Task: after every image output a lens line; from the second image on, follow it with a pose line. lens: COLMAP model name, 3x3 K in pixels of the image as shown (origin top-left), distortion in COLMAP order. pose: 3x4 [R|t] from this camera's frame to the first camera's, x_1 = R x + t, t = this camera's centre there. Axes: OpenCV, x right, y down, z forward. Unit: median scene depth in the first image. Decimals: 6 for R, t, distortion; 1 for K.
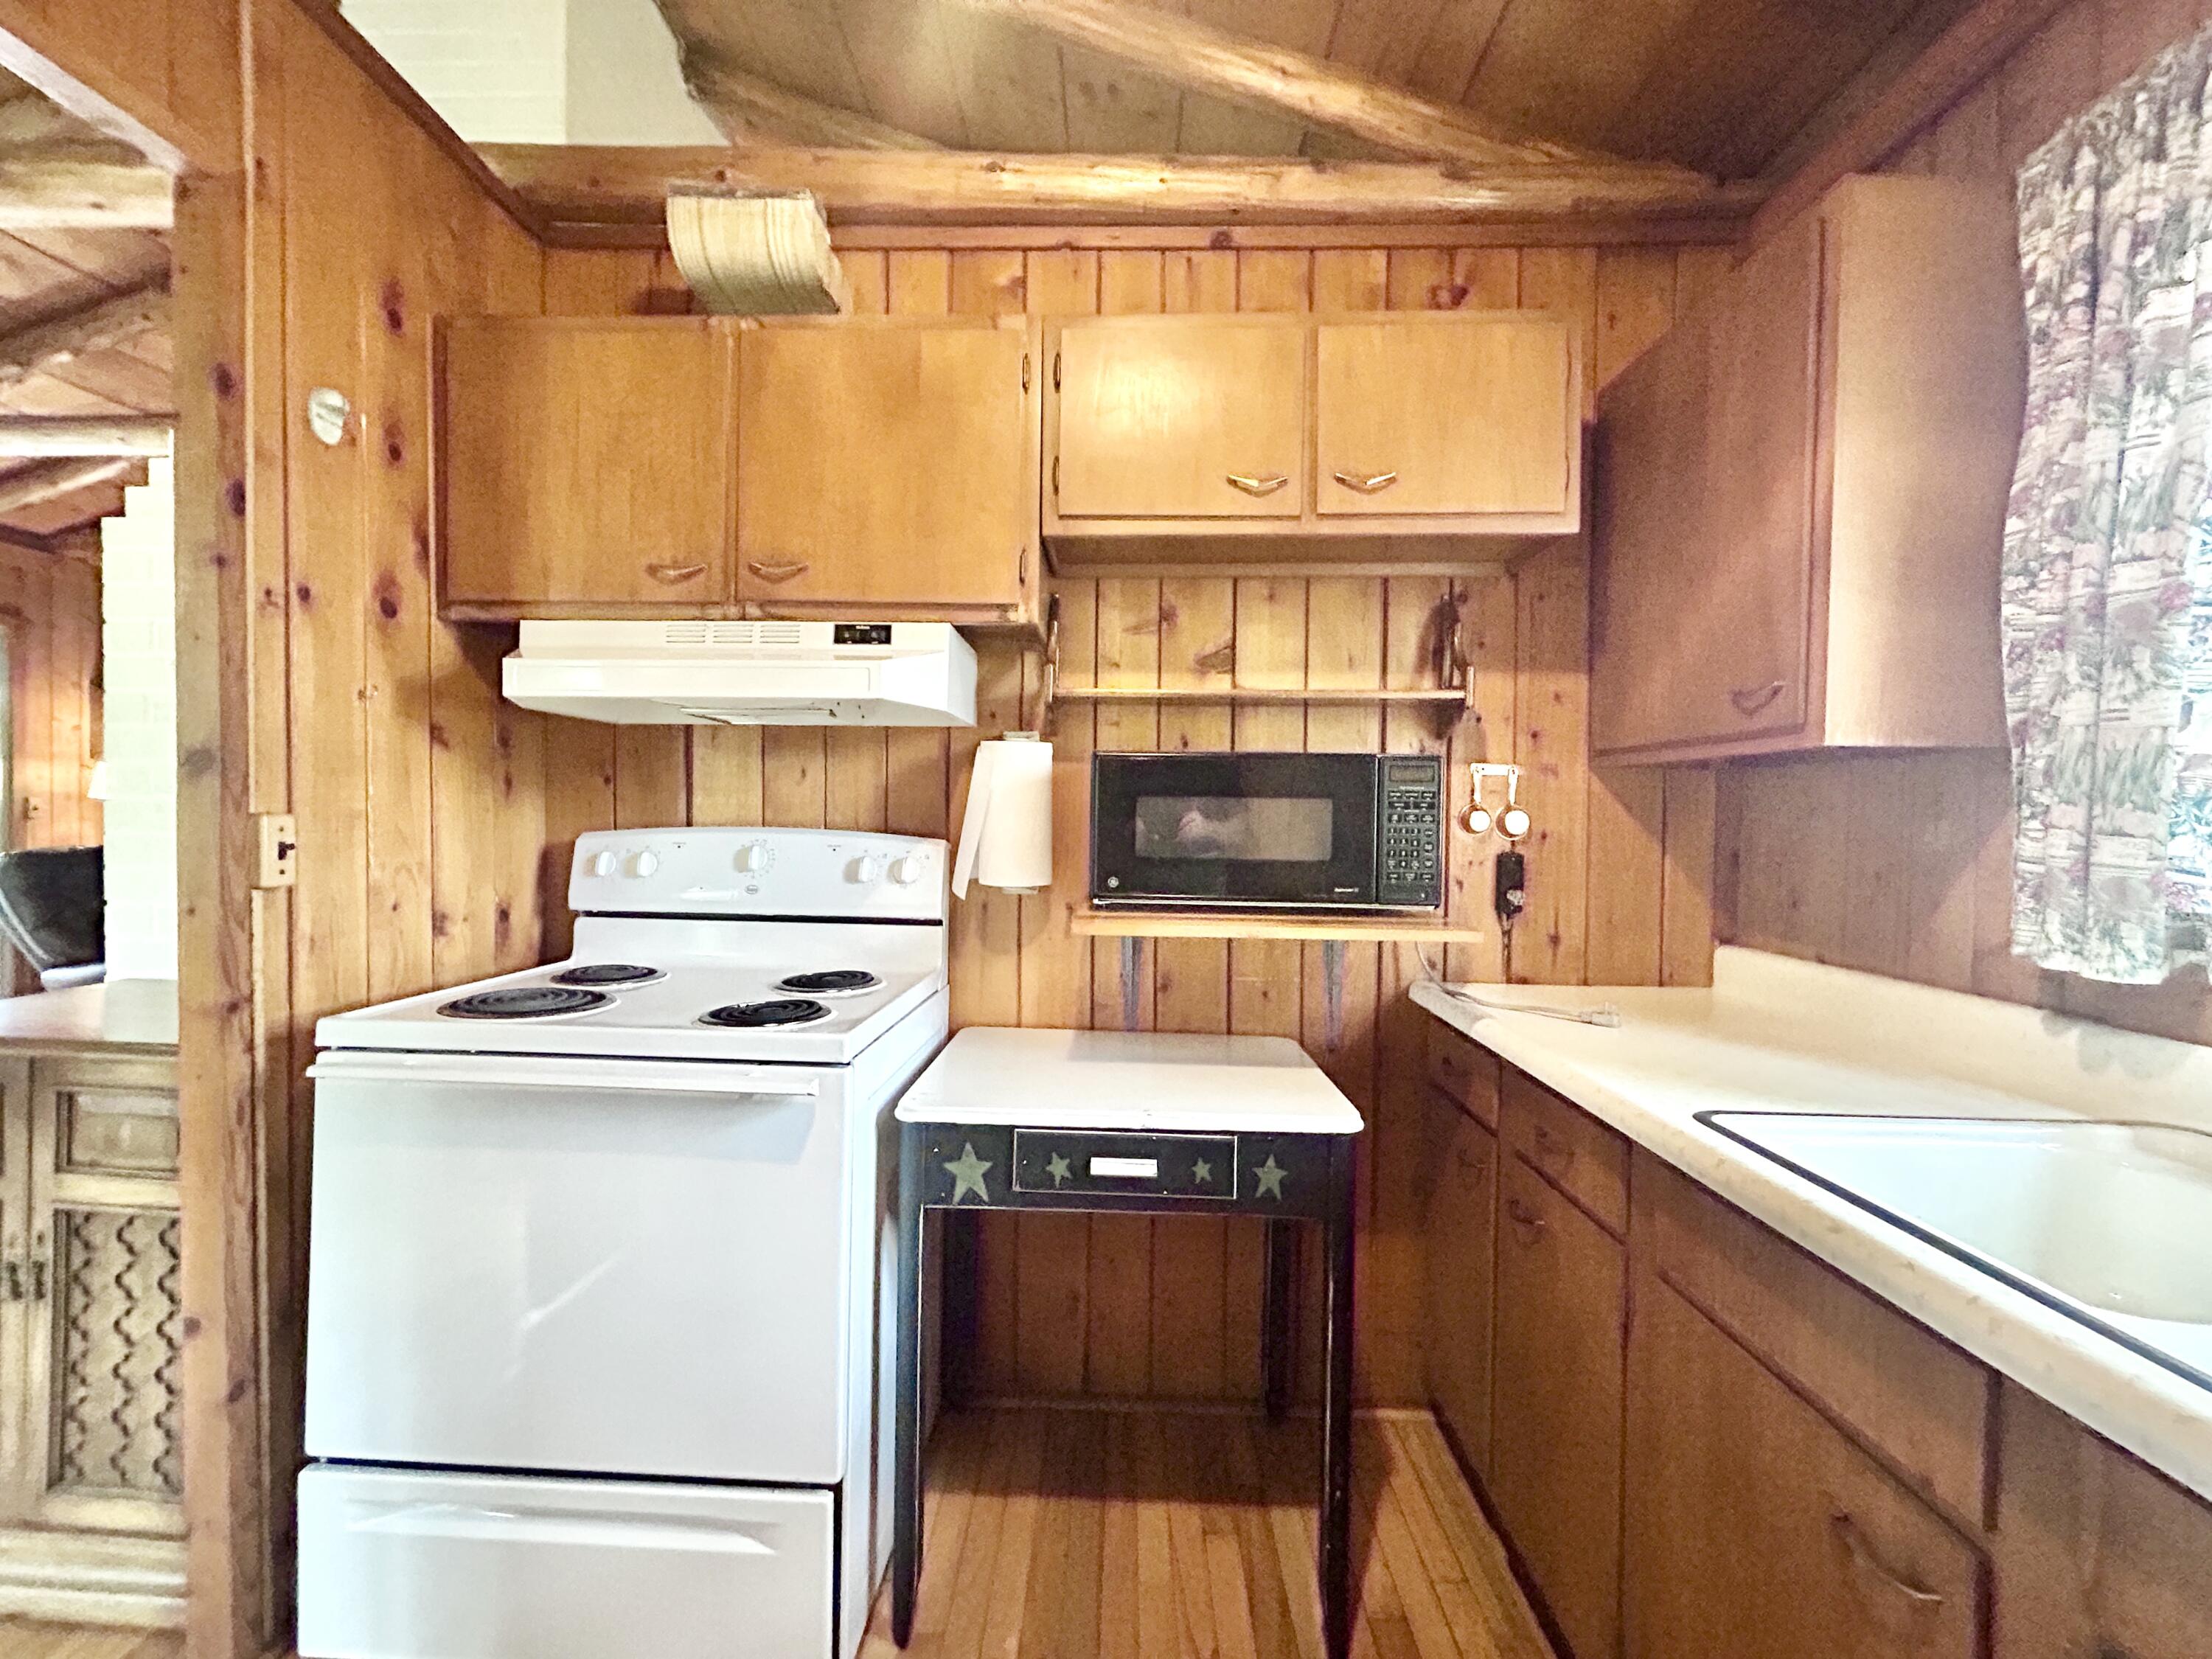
lens RADIAL K [[891.5, 0, 1093.0], [0, 891.5, 826.8], [0, 0, 1]] dist [0.000780, 0.000234]
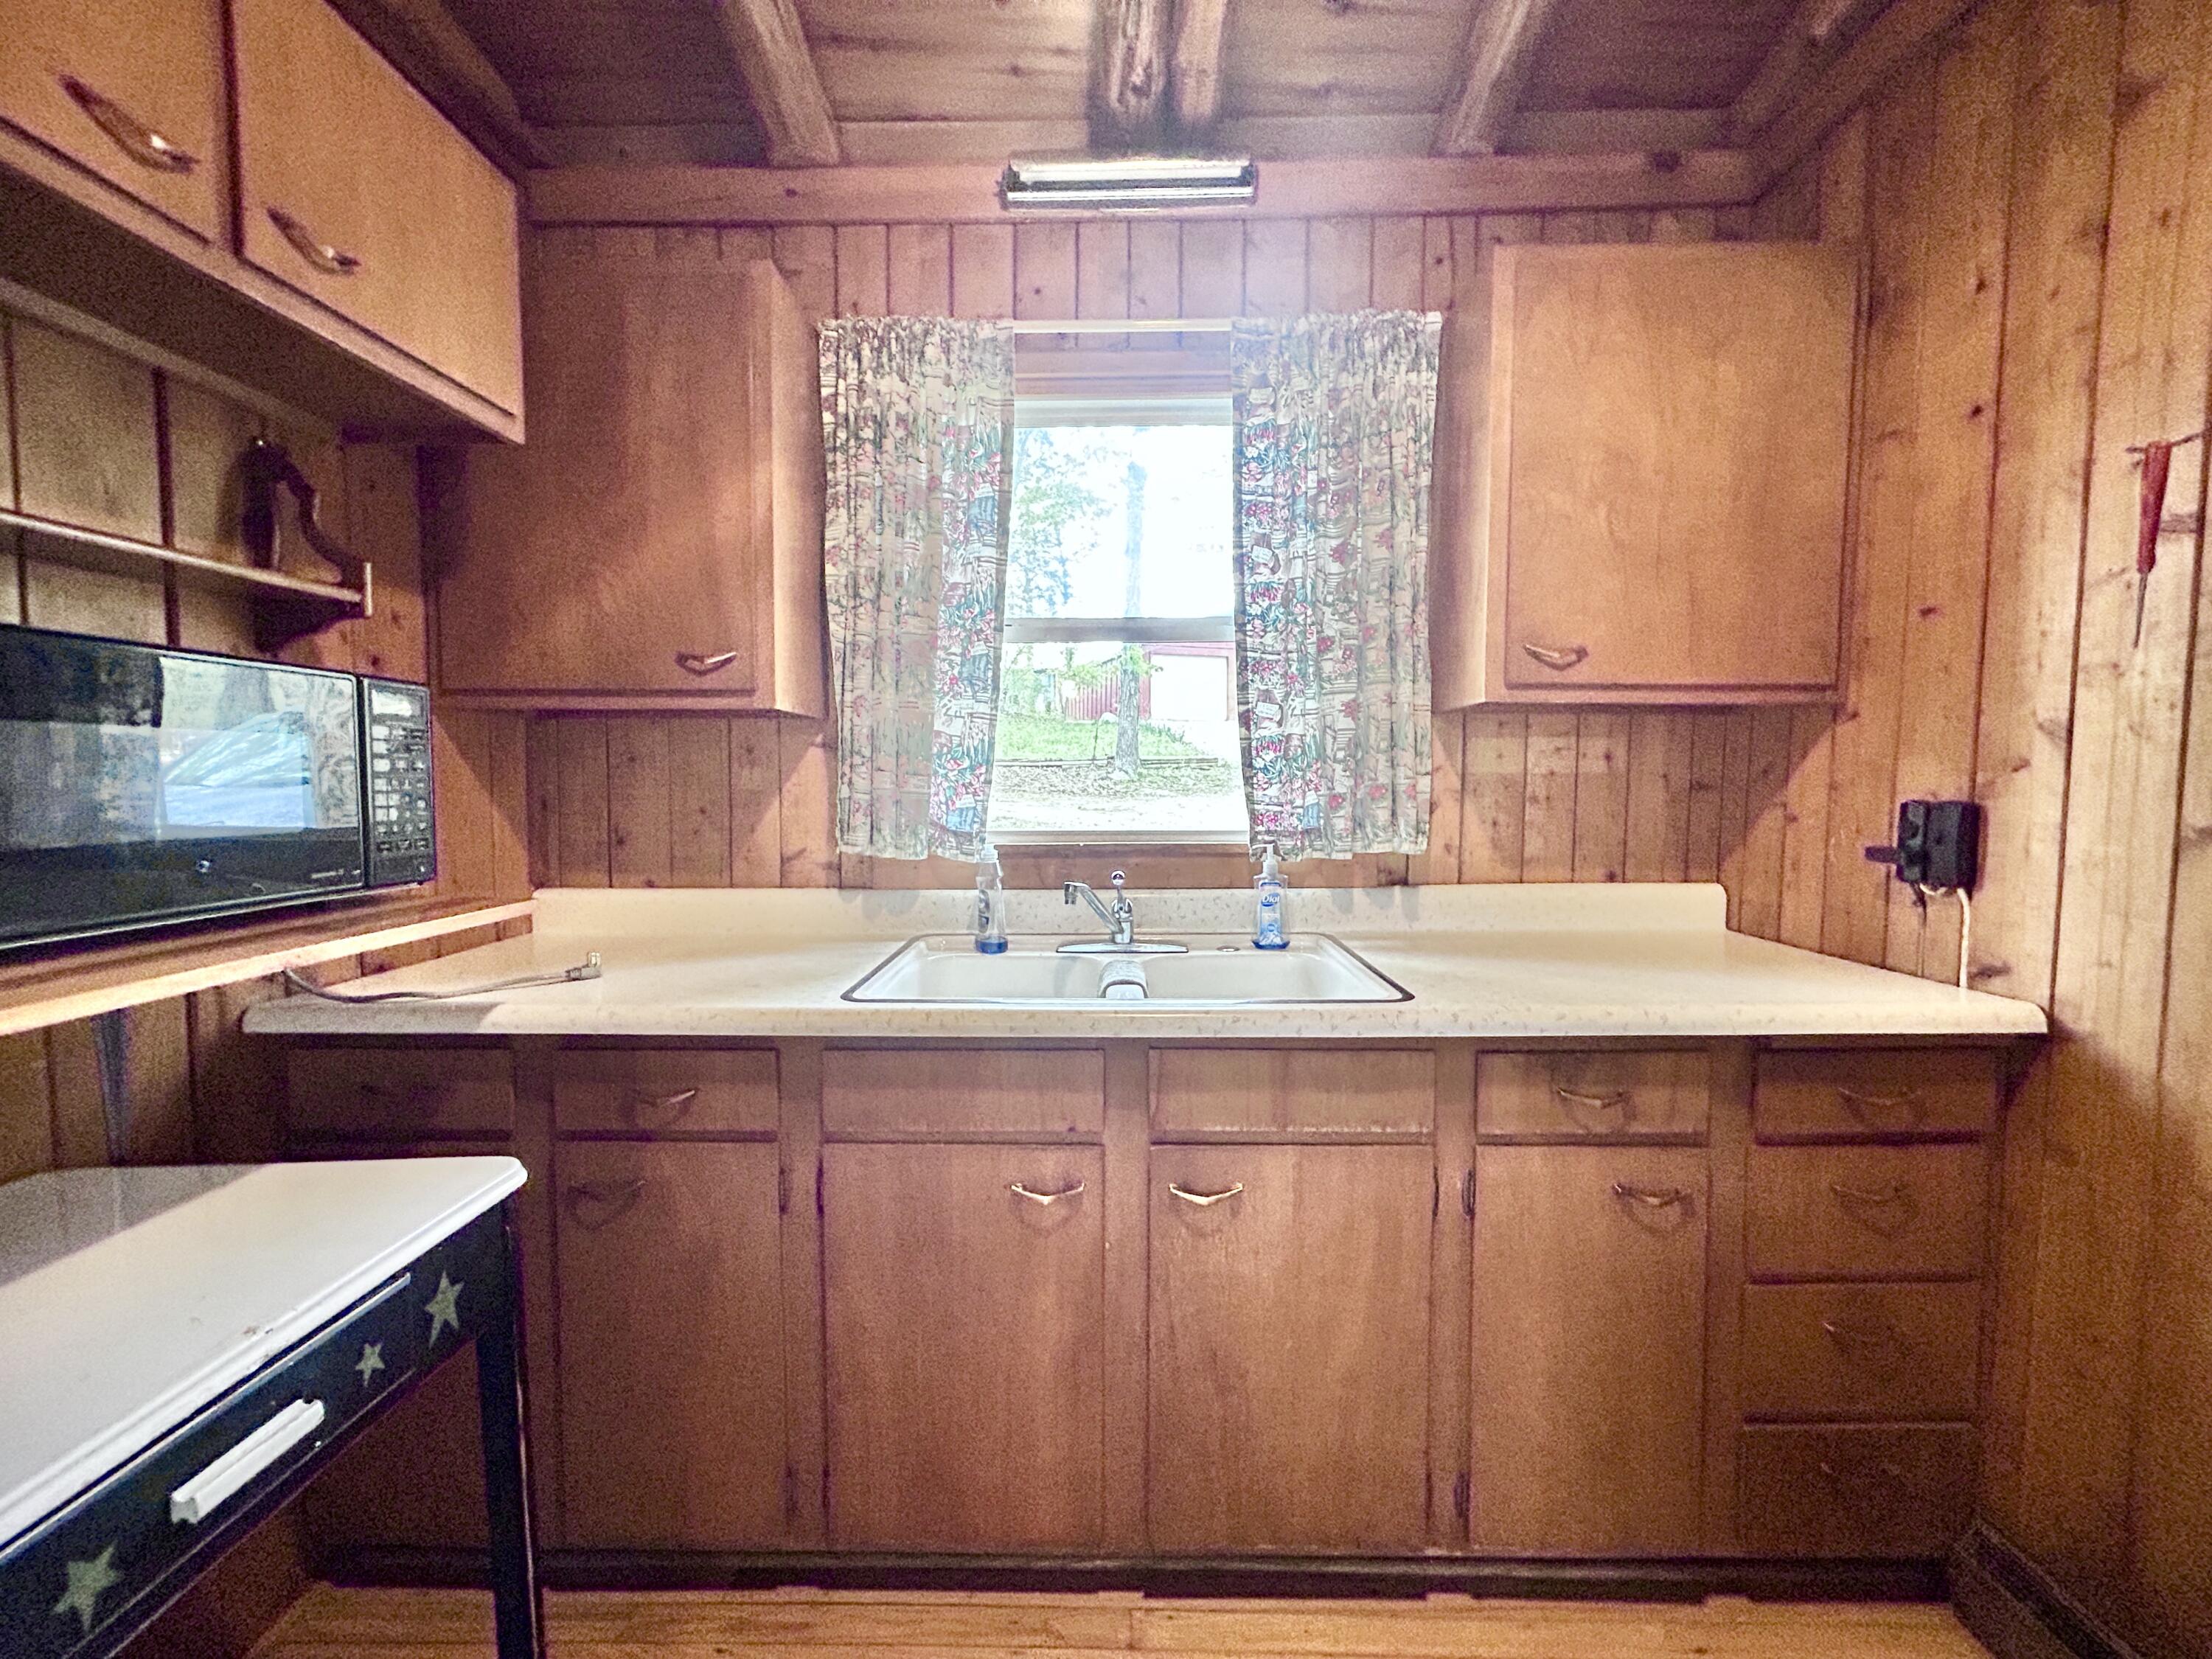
lens RADIAL K [[891.5, 0, 1093.6], [0, 891.5, 827.7], [0, 0, 1]] dist [0.000780, 0.000234]
pose [[-0.012057, -0.070218, 0.997459, -0.428631], [0.010554, 0.997467, 0.070346, -0.004554], [-0.999872, 0.011376, -0.011285, 0.495220]]
